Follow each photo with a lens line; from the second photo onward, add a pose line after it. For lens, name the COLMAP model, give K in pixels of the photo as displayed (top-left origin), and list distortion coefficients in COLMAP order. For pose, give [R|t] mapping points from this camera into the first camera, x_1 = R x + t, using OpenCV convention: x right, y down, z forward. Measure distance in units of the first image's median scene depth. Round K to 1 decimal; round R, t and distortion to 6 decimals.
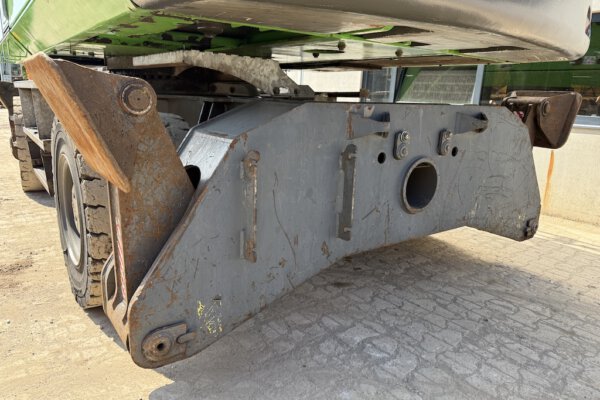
lens RADIAL K [[414.8, 0, 300.0], [0, 414.8, 200.0], [0, 0, 1]] dist [0.078389, -0.098845]
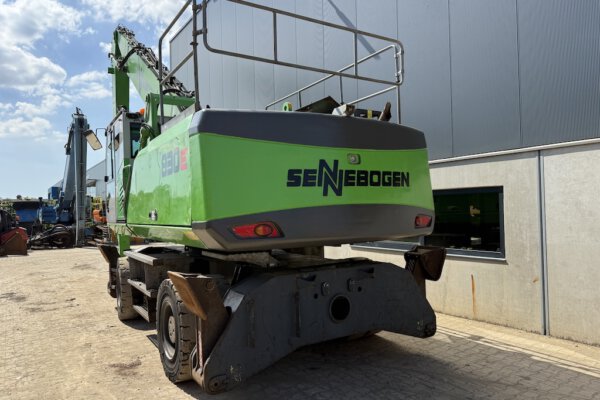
lens RADIAL K [[414.8, 0, 300.0], [0, 414.8, 200.0], [0, 0, 1]] dist [0.078389, -0.098845]
pose [[0.994381, -0.069309, -0.080022, 0.294081], [0.045620, 0.962648, -0.266887, -0.008884], [0.095530, 0.261736, 0.960400, -1.092926]]
